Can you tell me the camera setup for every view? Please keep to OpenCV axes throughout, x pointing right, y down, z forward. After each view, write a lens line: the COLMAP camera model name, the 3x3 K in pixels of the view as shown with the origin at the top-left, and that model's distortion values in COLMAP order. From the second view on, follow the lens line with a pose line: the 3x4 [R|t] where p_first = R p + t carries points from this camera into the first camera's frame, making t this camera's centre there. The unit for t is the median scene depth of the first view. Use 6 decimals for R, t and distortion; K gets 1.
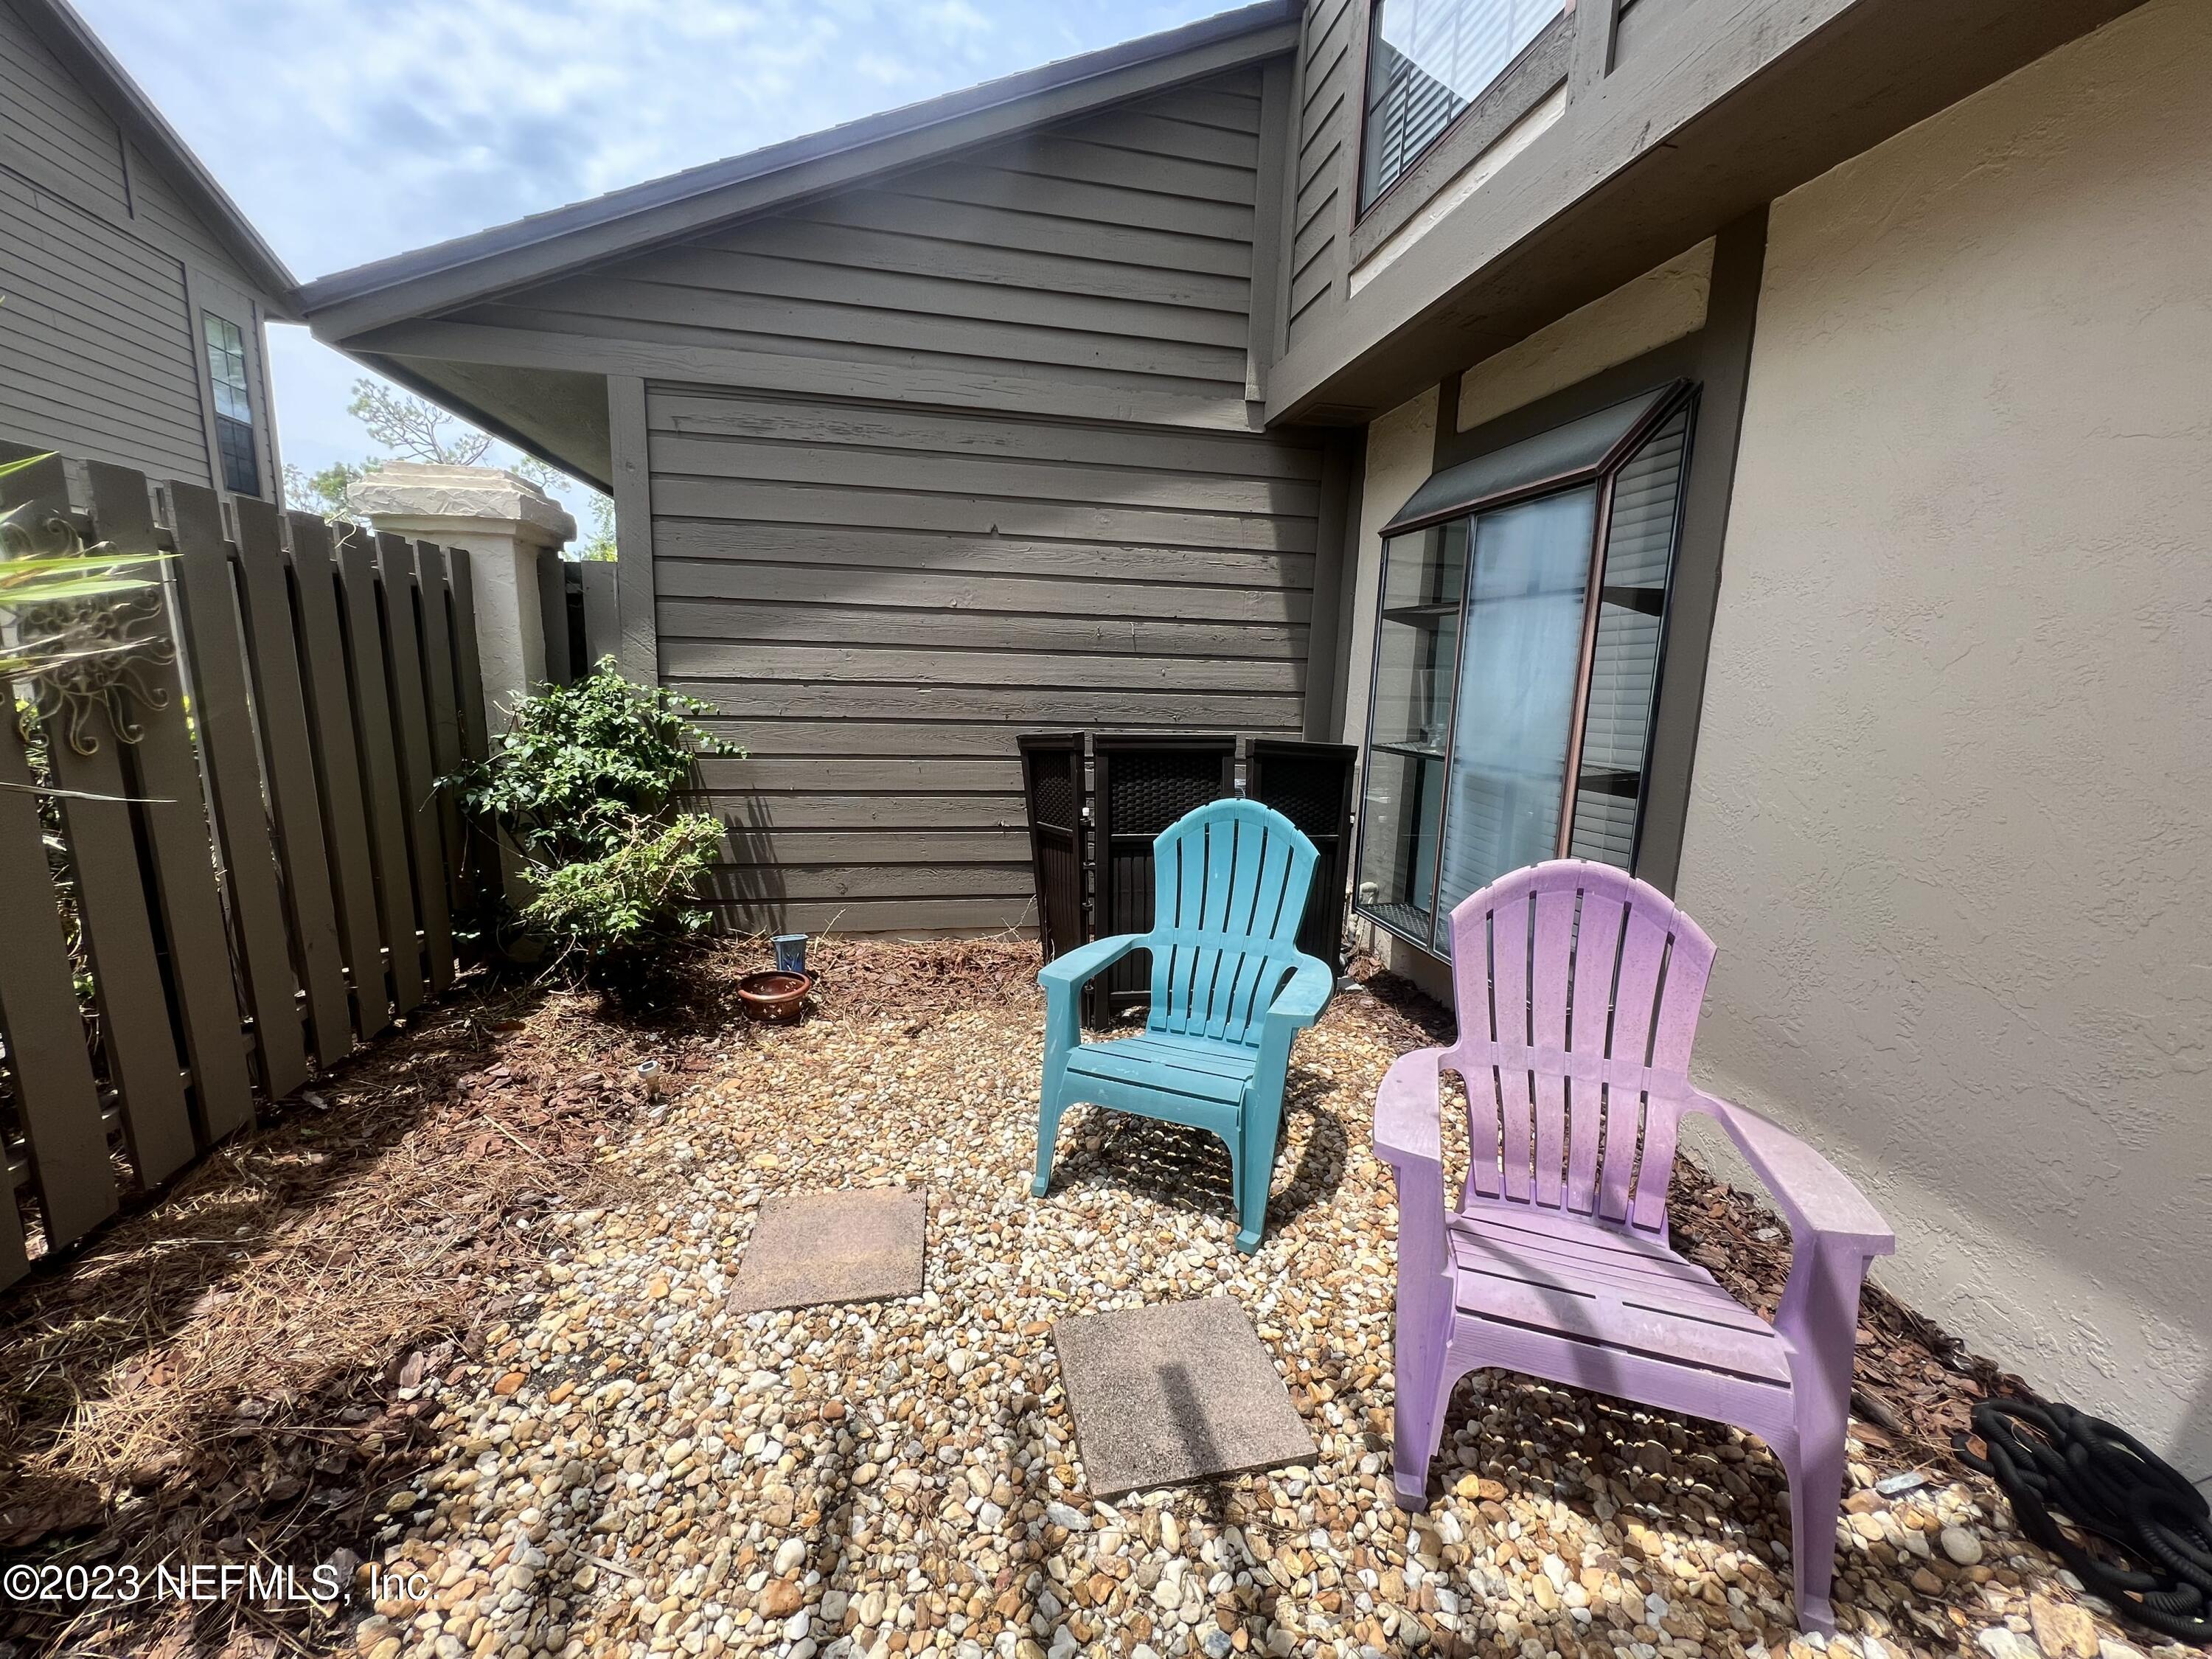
lens RADIAL K [[888.4, 0, 1102.6], [0, 888.4, 824.3], [0, 0, 1]] dist [-0.004450, 0.000954]
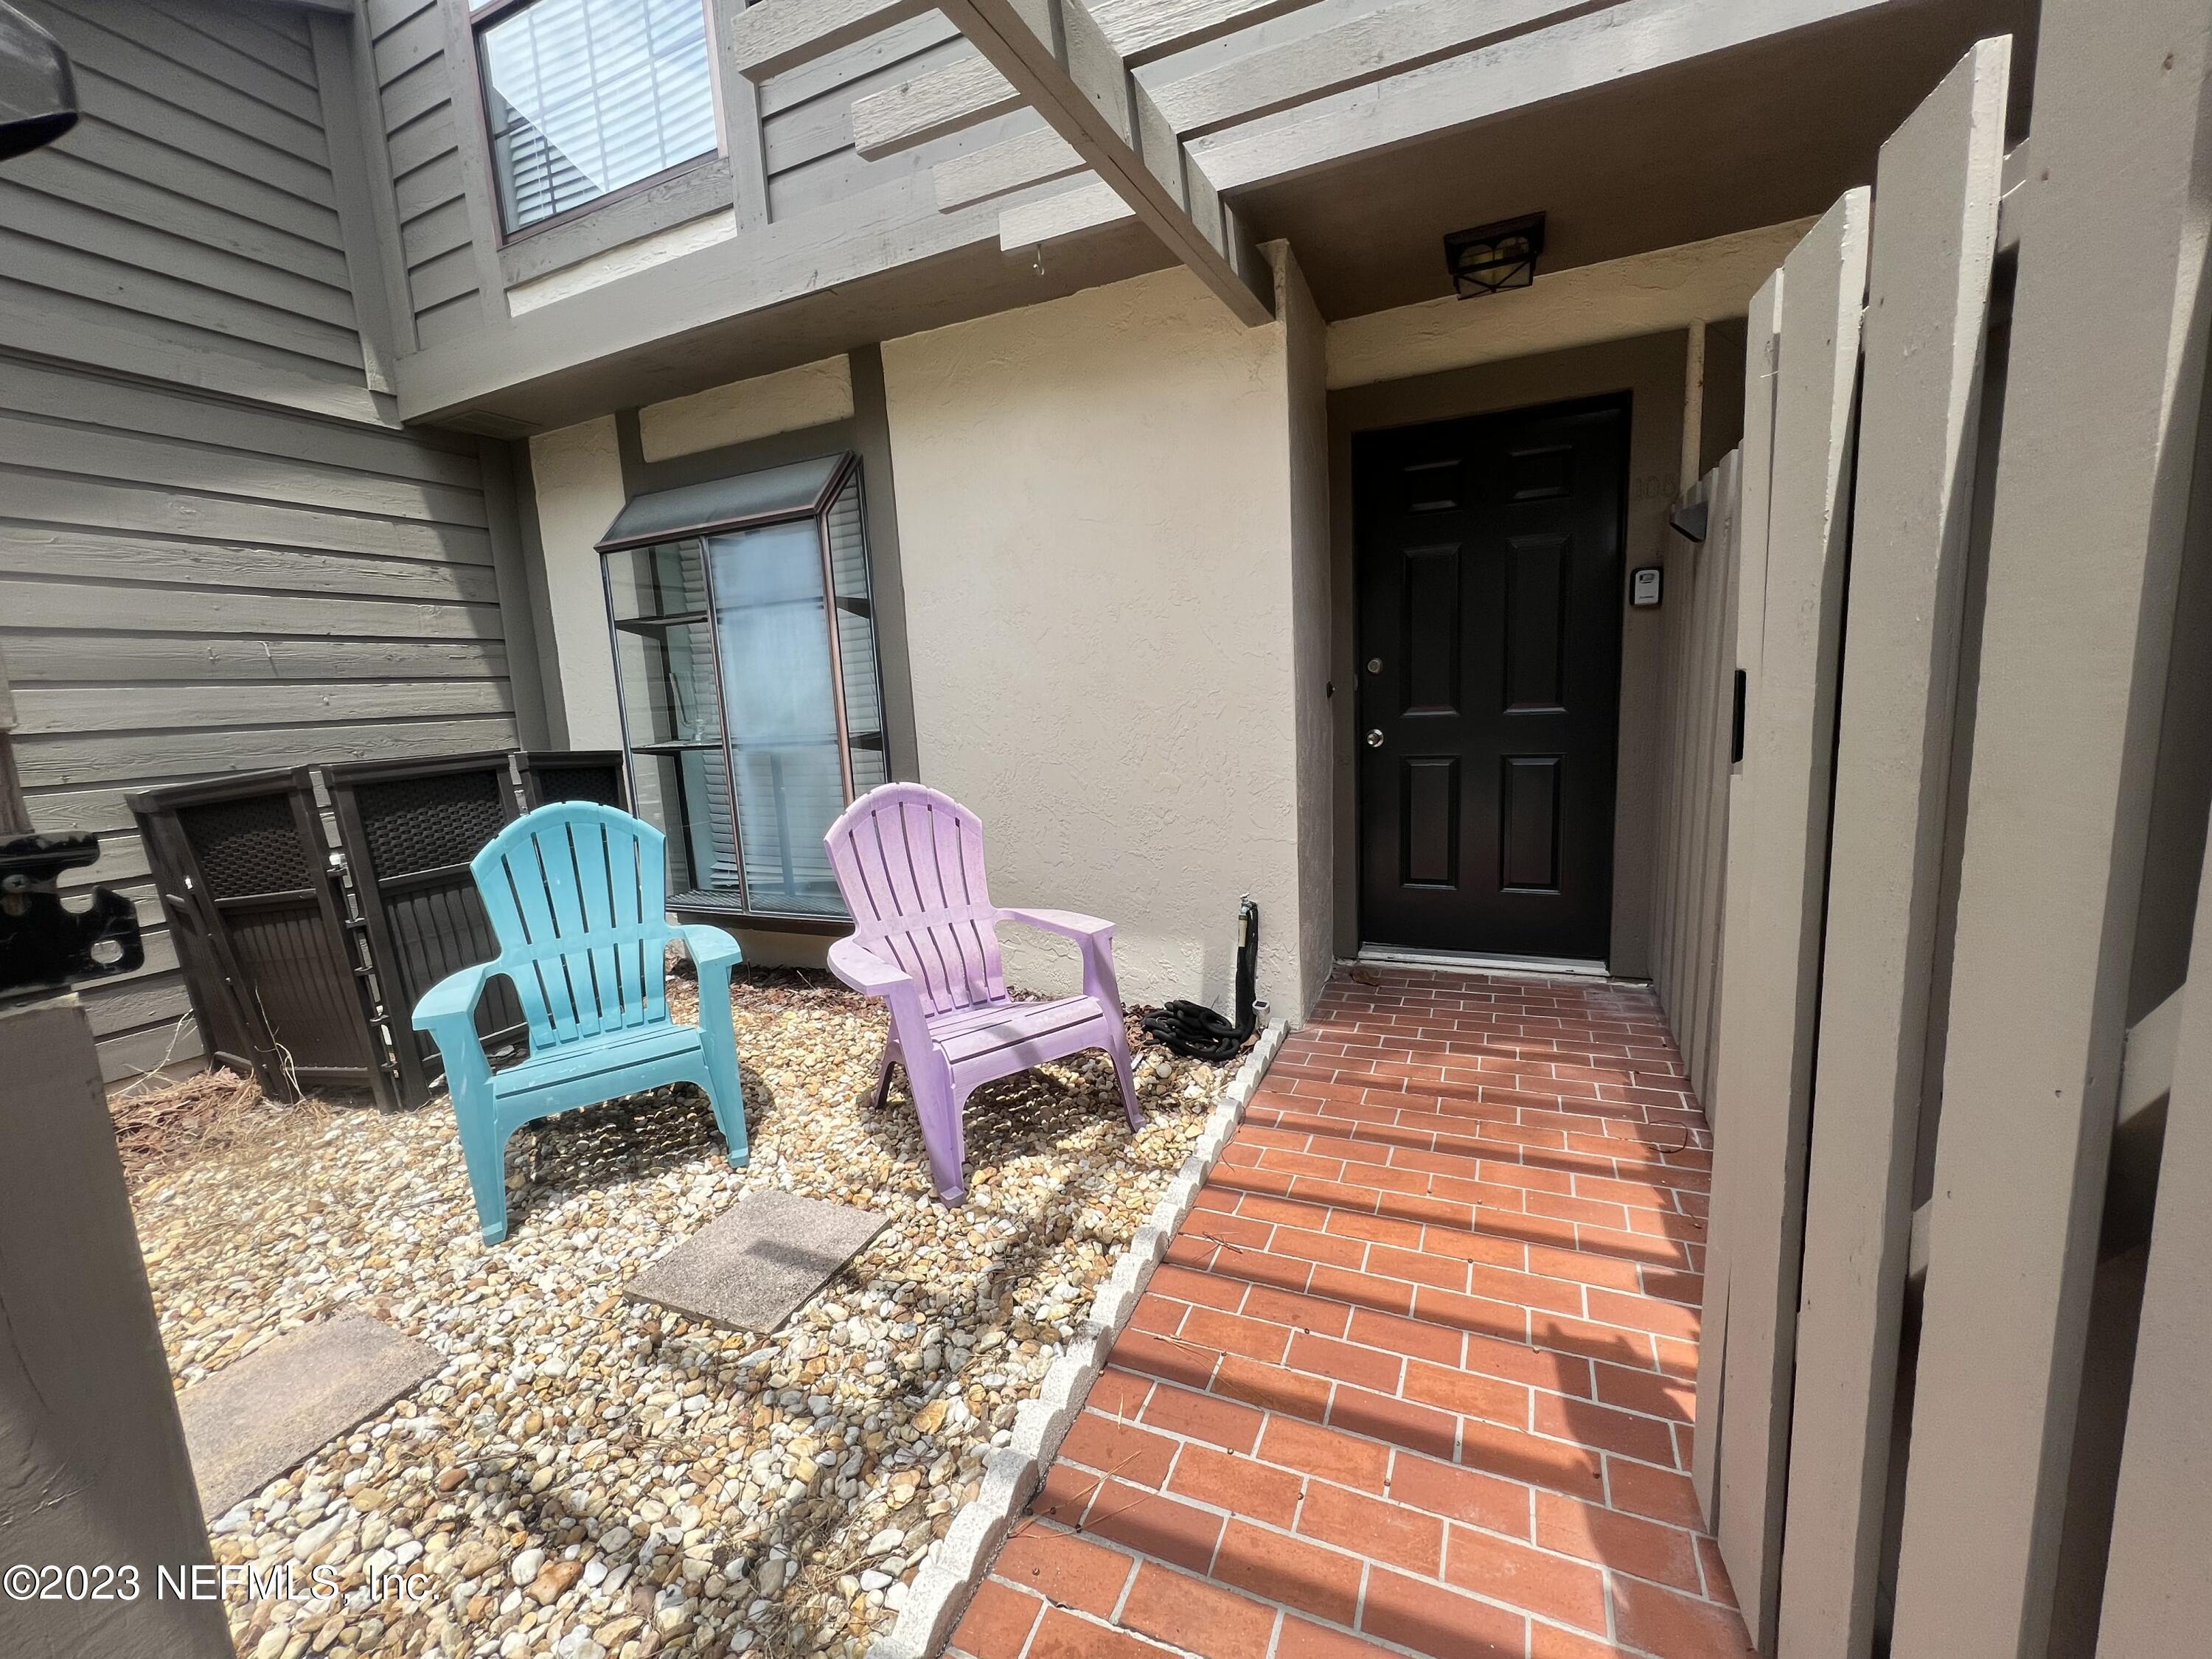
lens RADIAL K [[888.4, 0, 1102.6], [0, 888.4, 824.3], [0, 0, 1]] dist [-0.004450, 0.000954]
pose [[0.578537, -0.182884, 0.794889, -0.358167], [0.209860, 0.975106, 0.071607, 0.063170], [-0.788197, 0.125388, 0.602515, -0.097576]]
